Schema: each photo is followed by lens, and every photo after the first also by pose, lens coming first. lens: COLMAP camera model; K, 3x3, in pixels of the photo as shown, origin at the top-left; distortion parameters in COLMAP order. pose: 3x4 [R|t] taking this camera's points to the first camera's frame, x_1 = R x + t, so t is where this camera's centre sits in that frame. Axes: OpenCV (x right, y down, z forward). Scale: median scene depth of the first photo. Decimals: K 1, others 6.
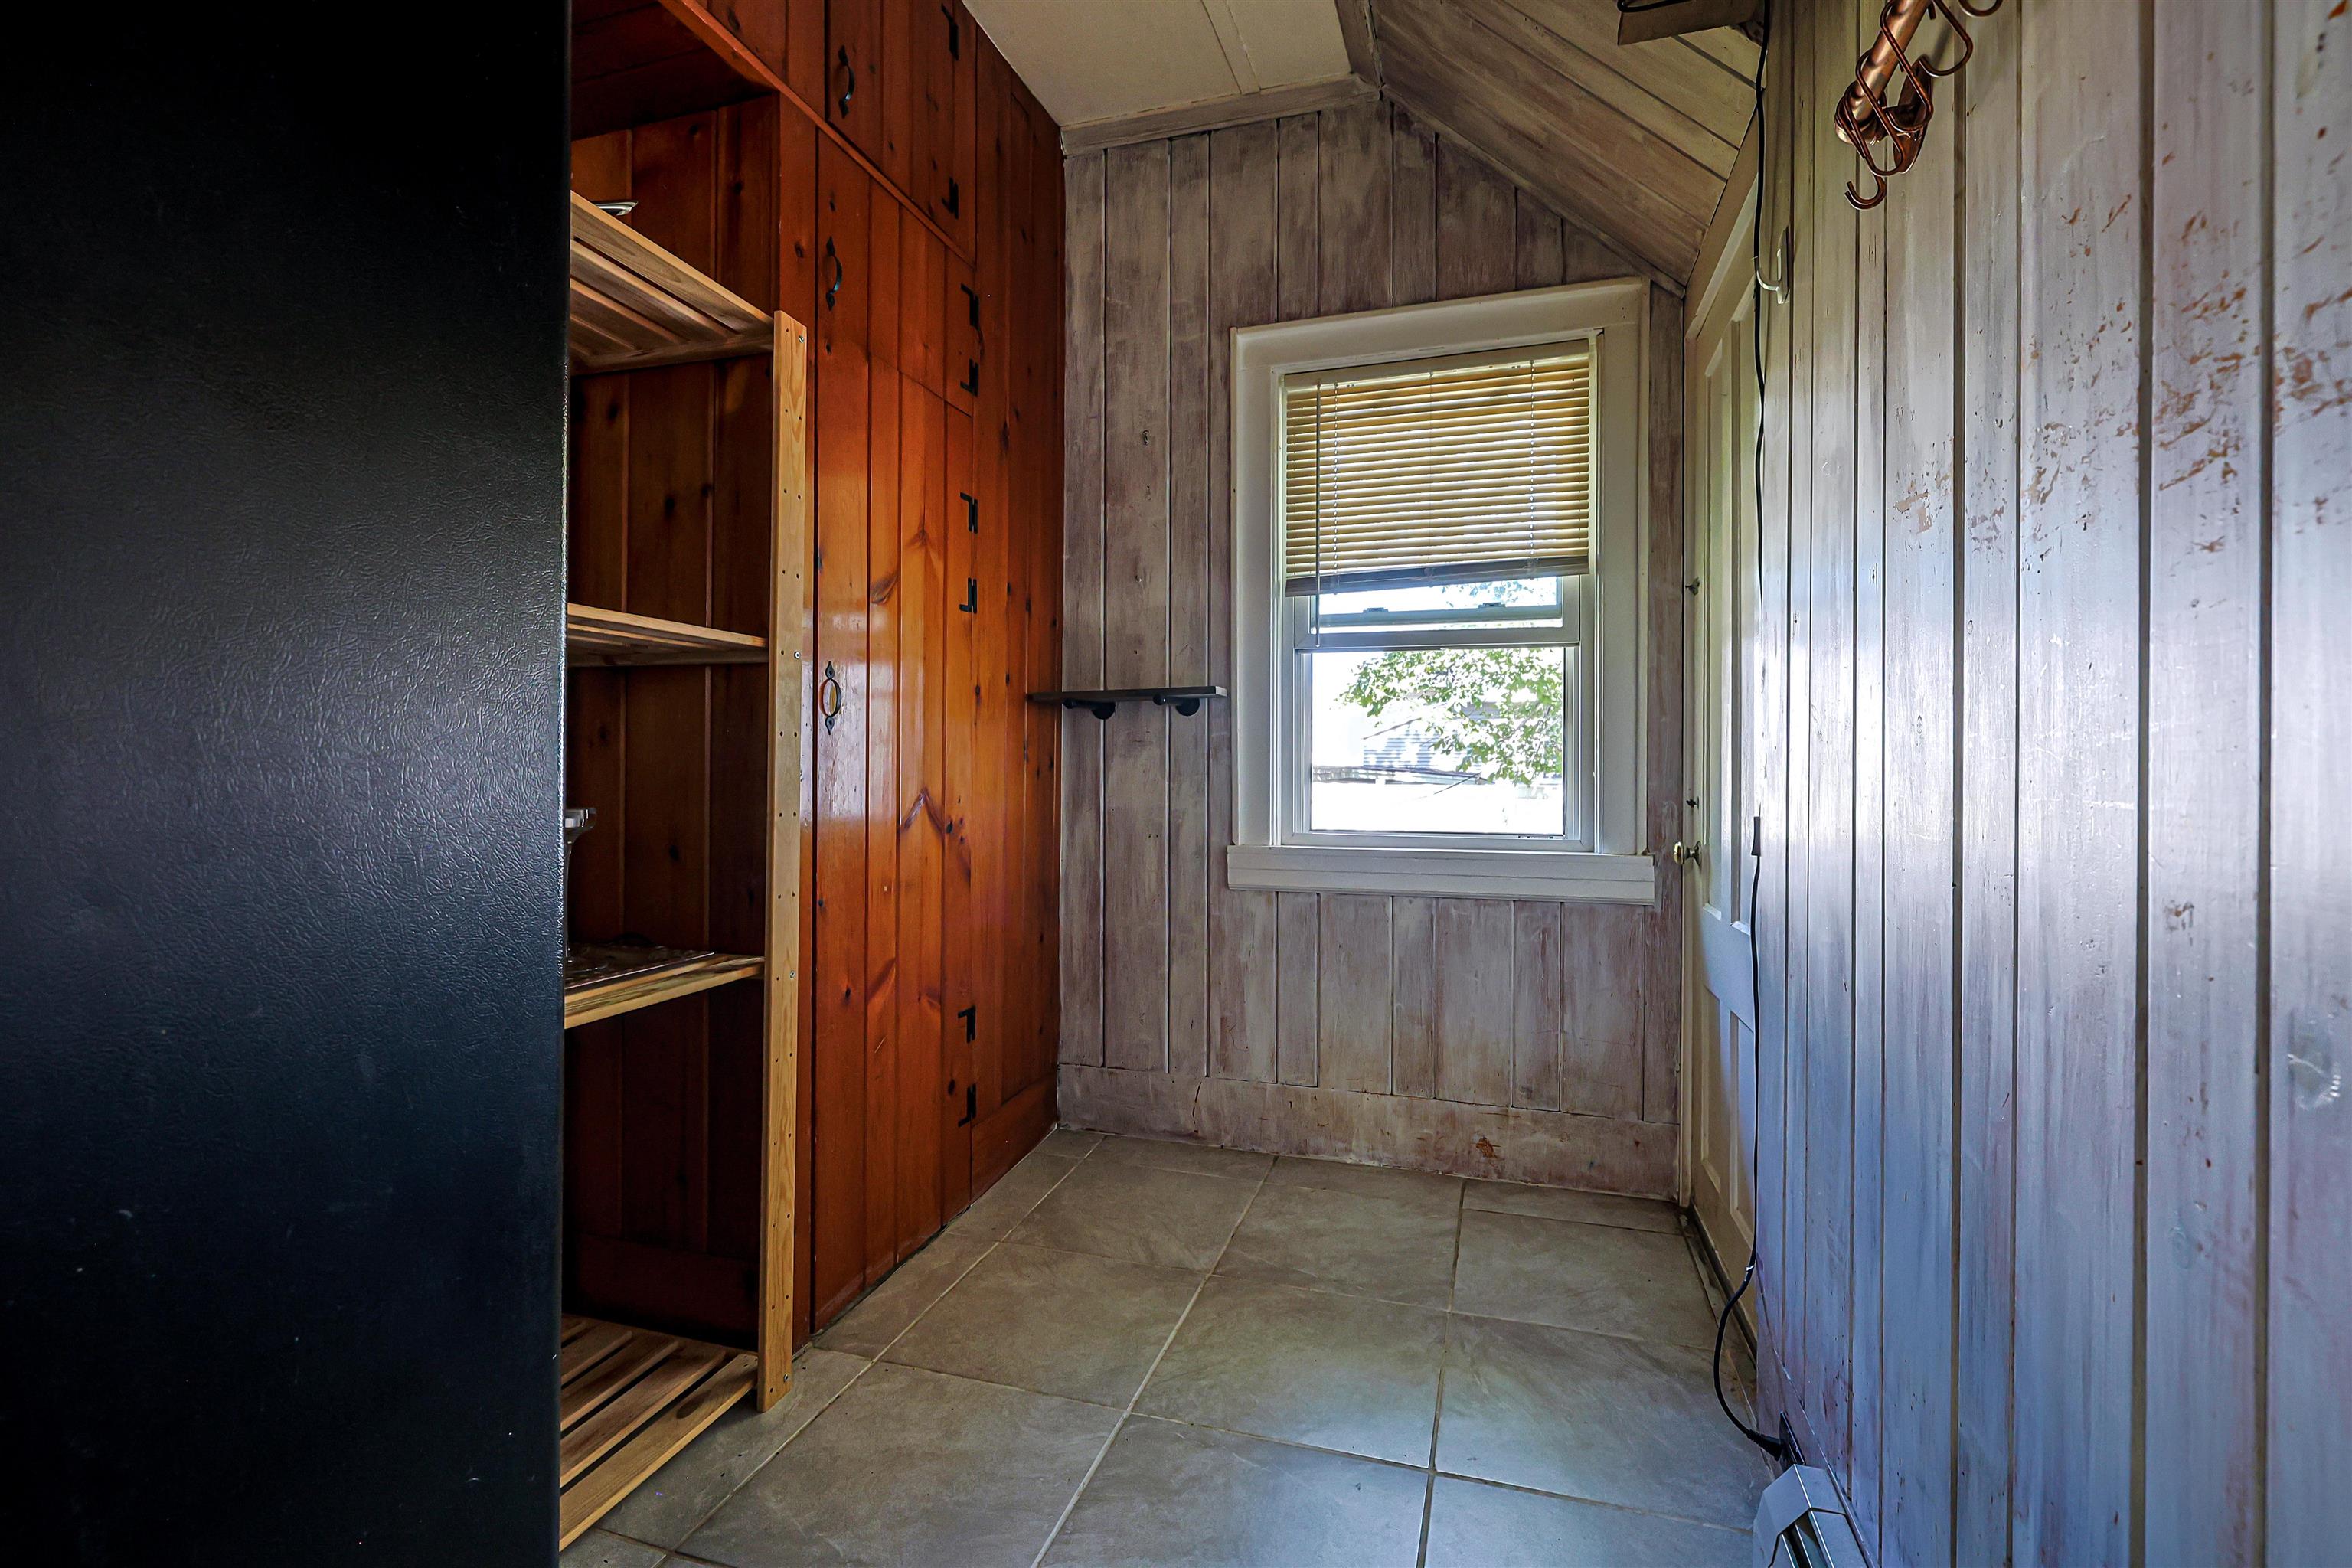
lens RADIAL K [[1054.4, 0, 1169.9], [0, 1054.4, 777.4], [0, 0, 1]] dist [-0.002003, 0.000255]
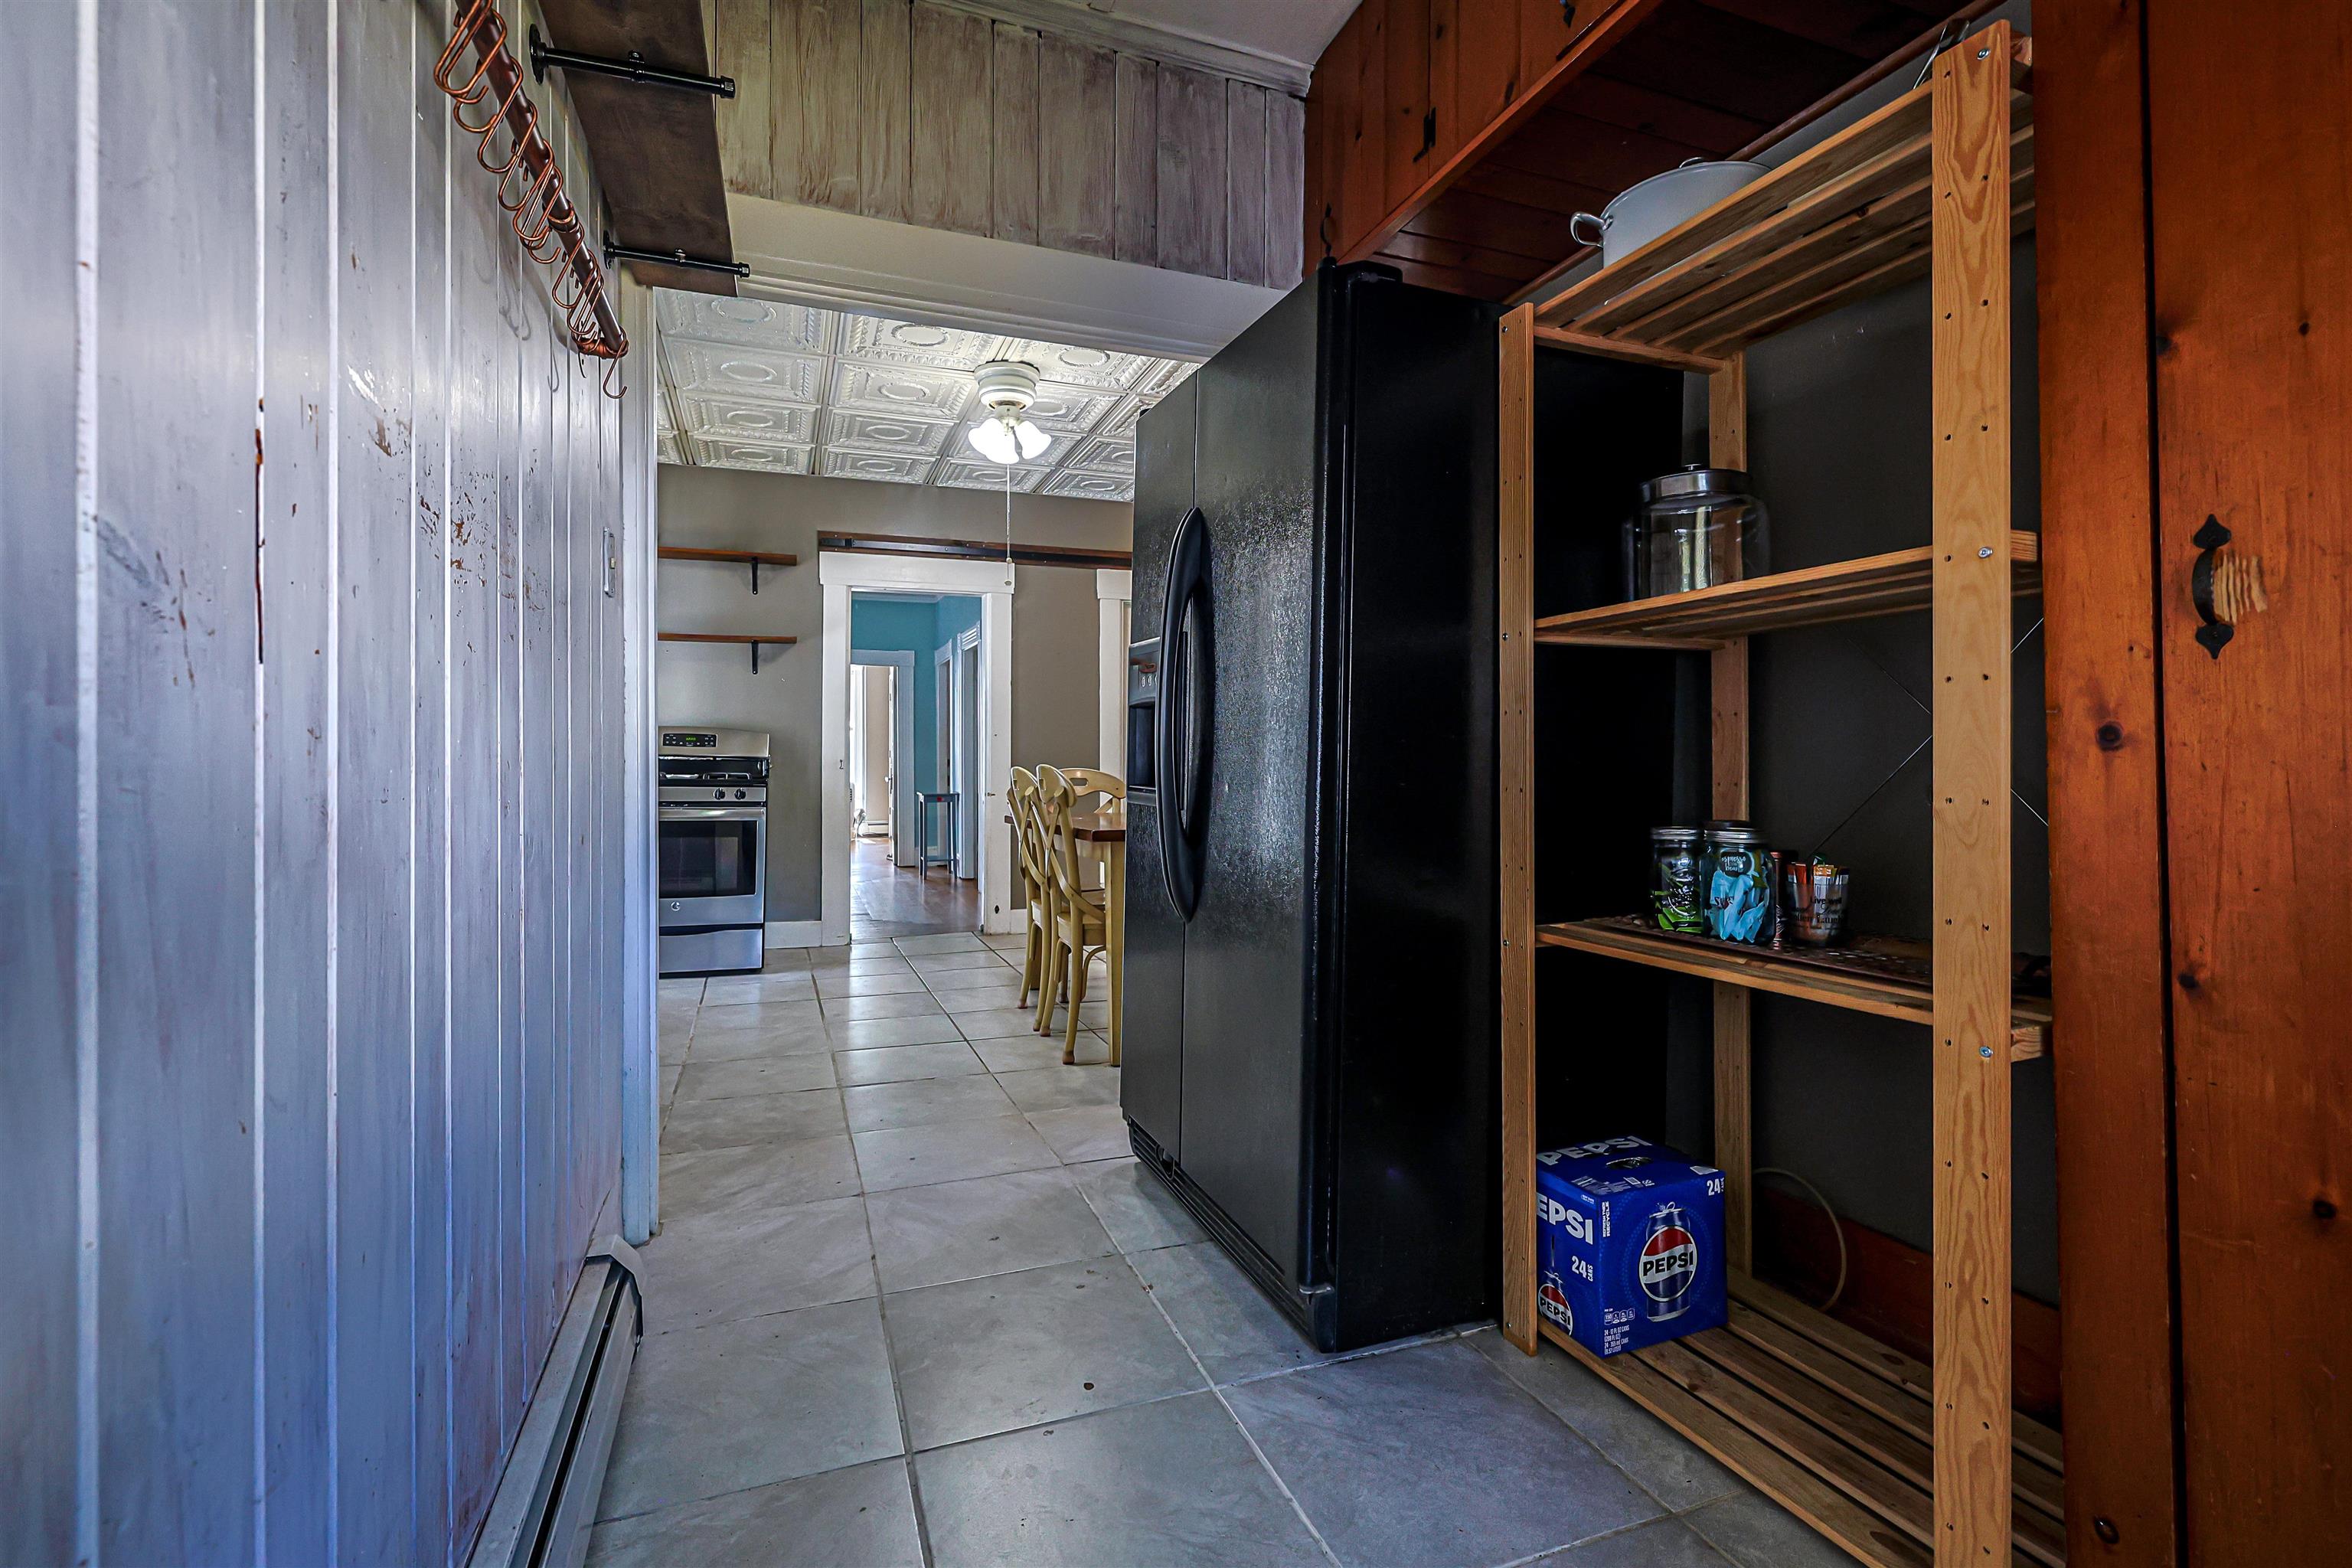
lens RADIAL K [[1075.1, 0, 1174.6], [0, 1075.1, 750.7], [0, 0, 1]] dist [-0.002796, -0.000023]
pose [[-0.784875, -0.008166, -0.619600, 0.434504], [-0.004958, 0.999964, -0.006900, 0.011589], [0.619634, -0.002344, -0.784887, 1.216703]]
